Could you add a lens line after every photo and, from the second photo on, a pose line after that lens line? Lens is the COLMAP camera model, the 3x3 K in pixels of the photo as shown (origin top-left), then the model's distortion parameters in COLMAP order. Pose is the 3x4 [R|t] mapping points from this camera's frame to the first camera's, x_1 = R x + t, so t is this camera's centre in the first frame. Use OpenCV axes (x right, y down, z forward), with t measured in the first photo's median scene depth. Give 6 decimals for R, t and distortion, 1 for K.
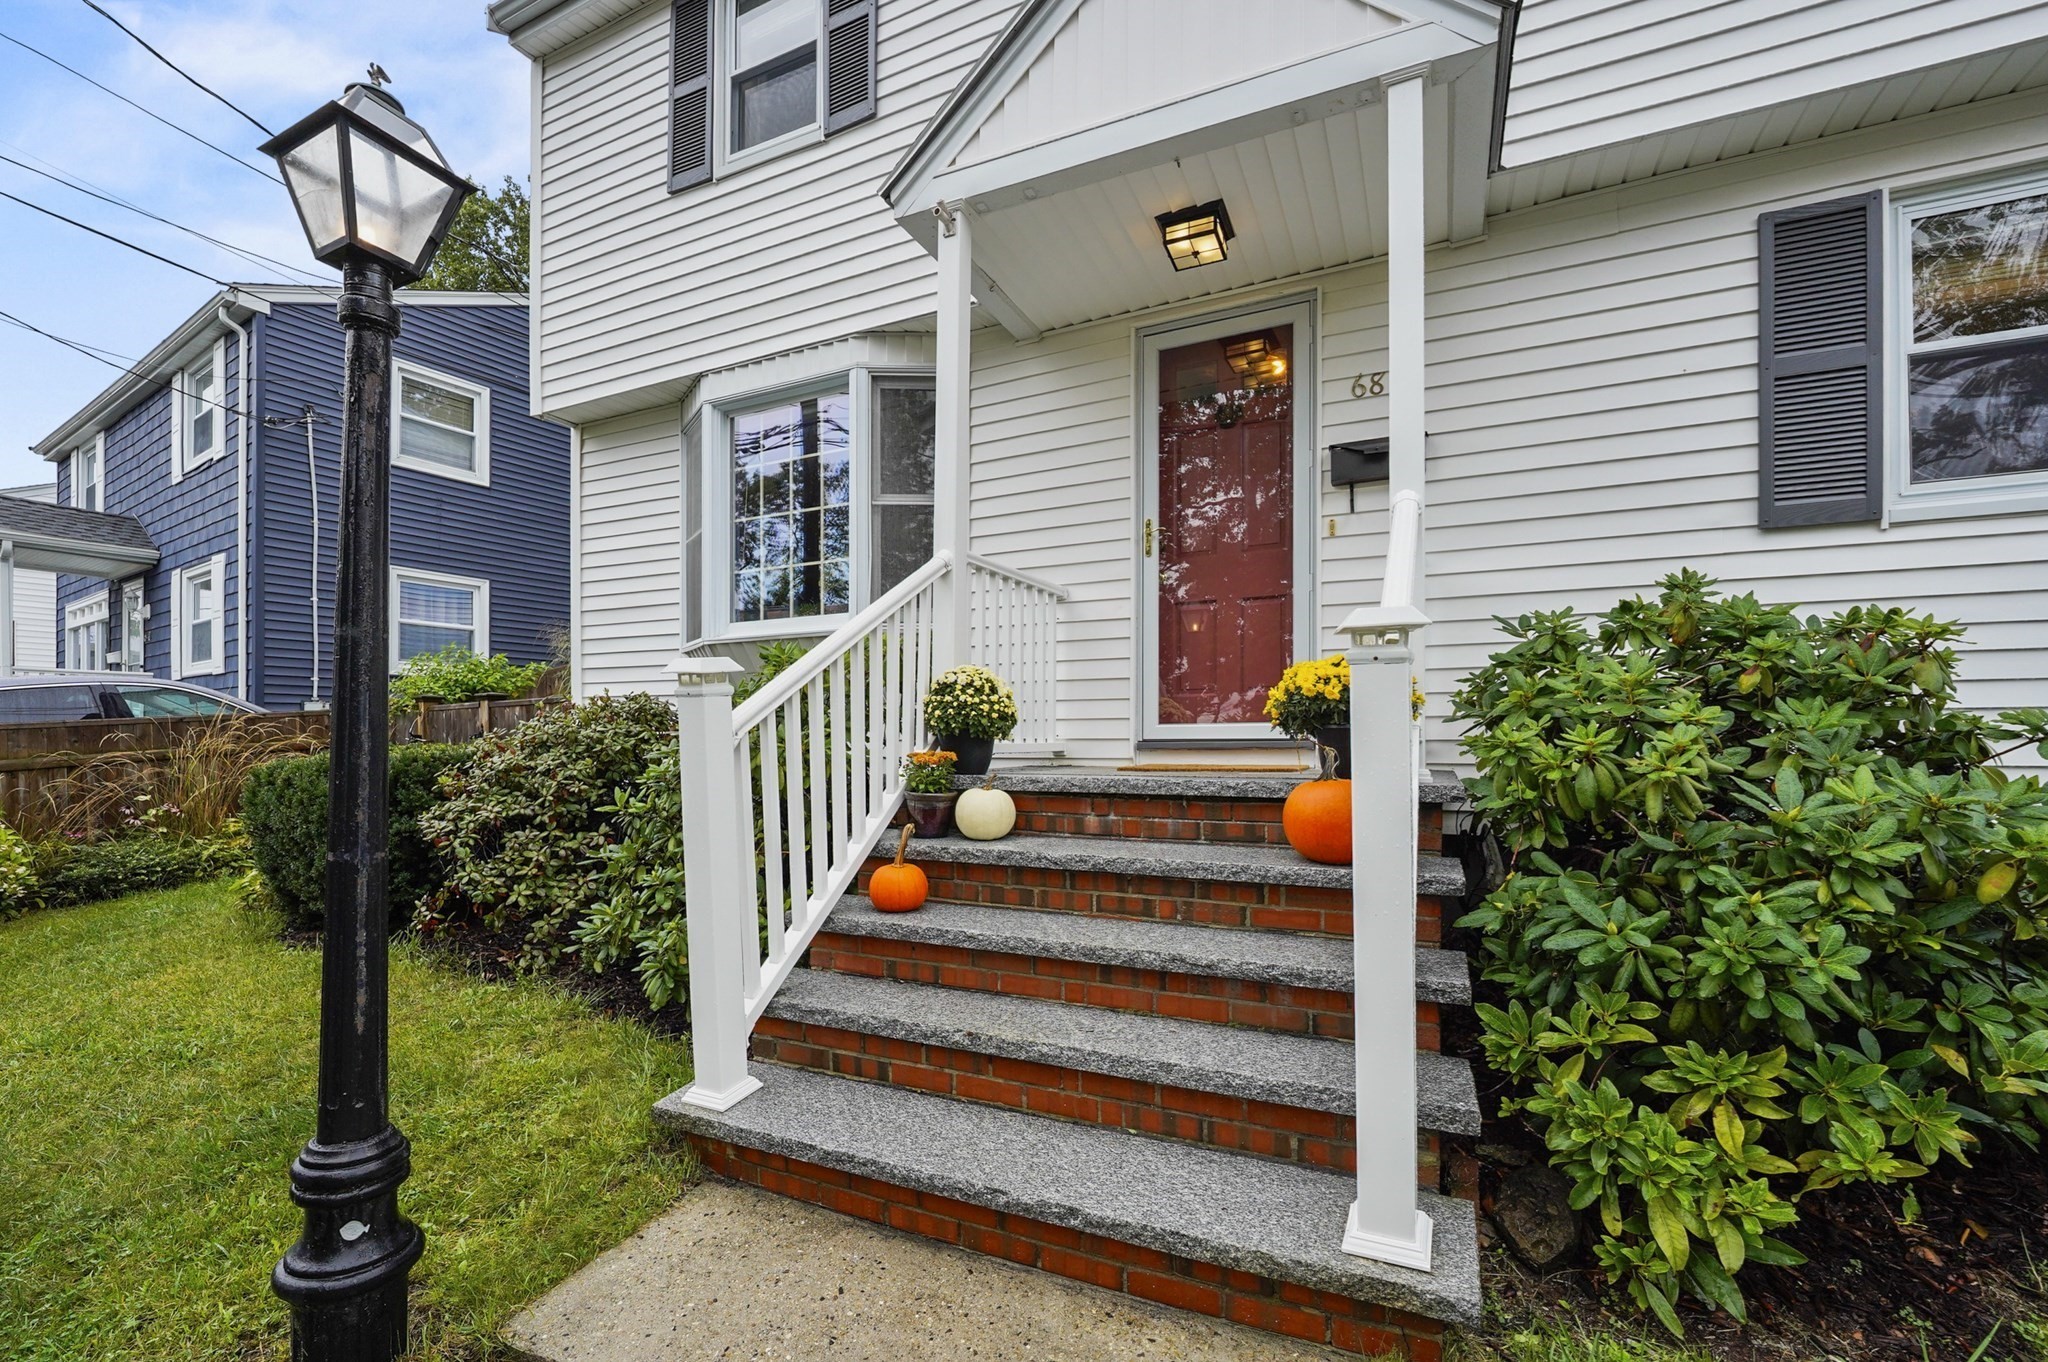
lens RADIAL K [[847.4, 0, 1109.7], [0, 847.4, 740.7], [0, 0, 1]] dist [-0.002028, -0.005374]
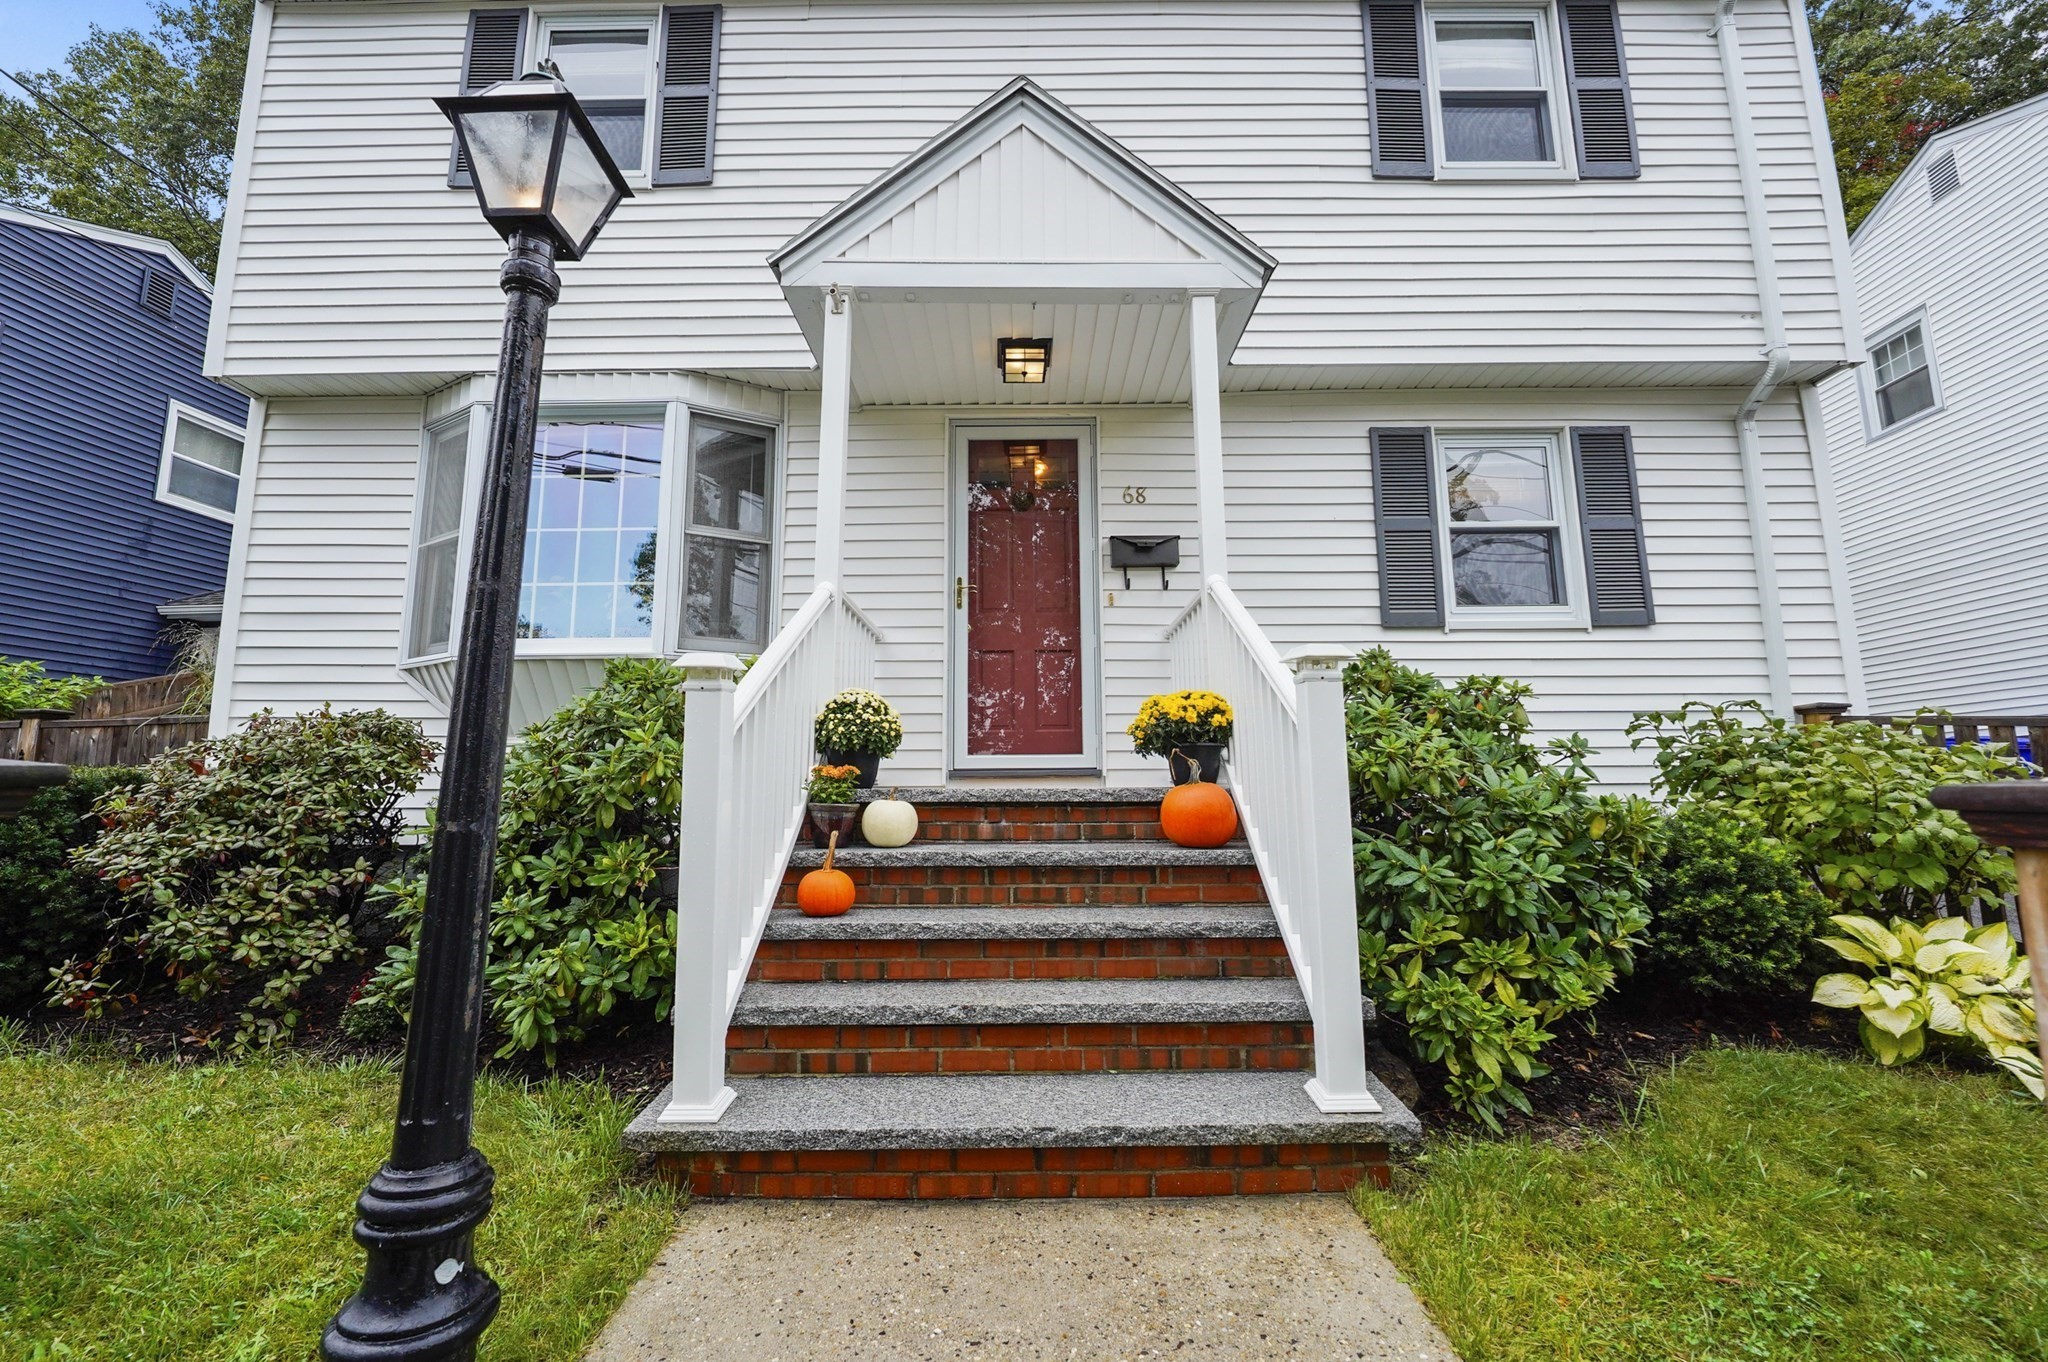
lens RADIAL K [[797.6, 0, 1084.8], [0, 797.6, 692.1], [0, 0, 1]] dist [-0.002033, -0.002868]
pose [[0.905362, 0.049047, 0.421799, -0.311537], [0.010242, 0.990496, -0.137160, 0.054626], [-0.424518, 0.128500, 0.896255, -0.030386]]
